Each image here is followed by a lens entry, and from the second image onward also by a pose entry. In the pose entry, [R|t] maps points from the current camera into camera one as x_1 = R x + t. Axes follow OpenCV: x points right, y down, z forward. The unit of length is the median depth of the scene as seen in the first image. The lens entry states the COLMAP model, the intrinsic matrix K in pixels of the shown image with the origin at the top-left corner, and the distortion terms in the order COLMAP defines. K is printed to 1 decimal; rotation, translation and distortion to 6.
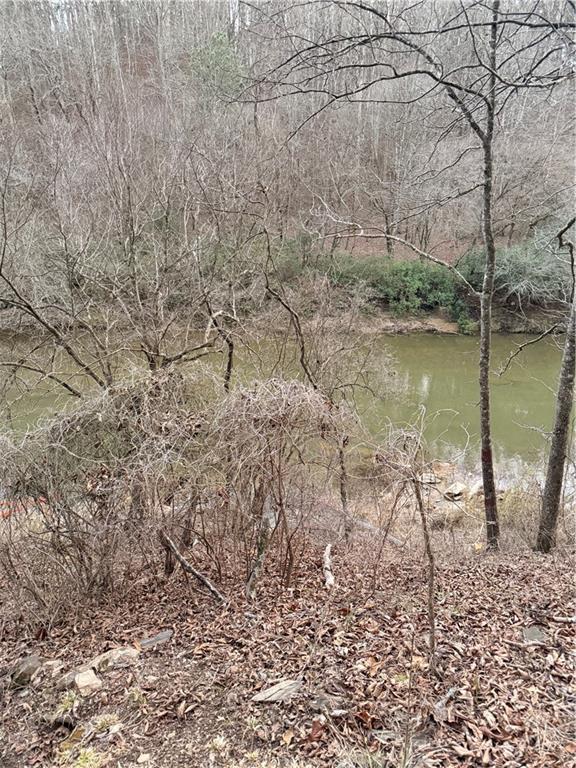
lens RADIAL K [[536.9, 0, 288.0], [0, 536.9, 384.0], [0, 0, 1]] dist [0.077447, -0.098032]
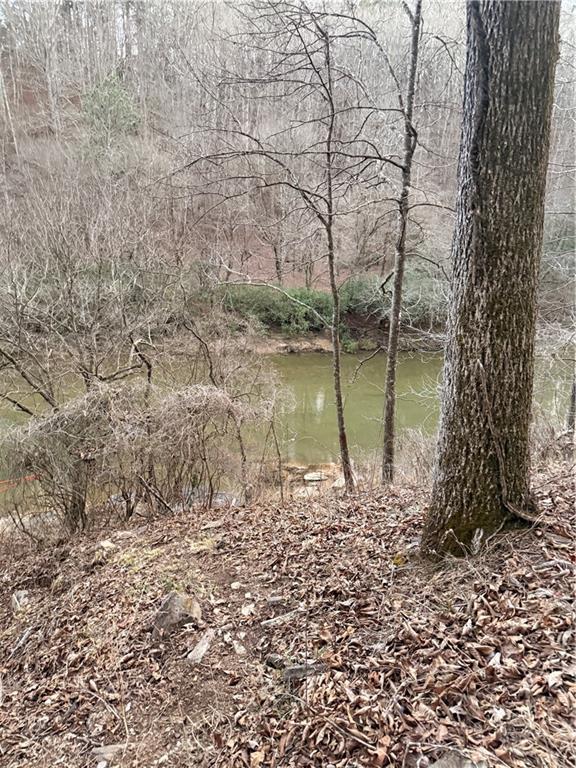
lens RADIAL K [[536.9, 0, 288.0], [0, 536.9, 384.0], [0, 0, 1]] dist [0.077447, -0.098032]
pose [[0.982001, -0.034073, 0.185775, -0.025159], [0.041059, 0.998582, -0.033888, 0.023146], [-0.184357, 0.040906, 0.982008, -0.284233]]
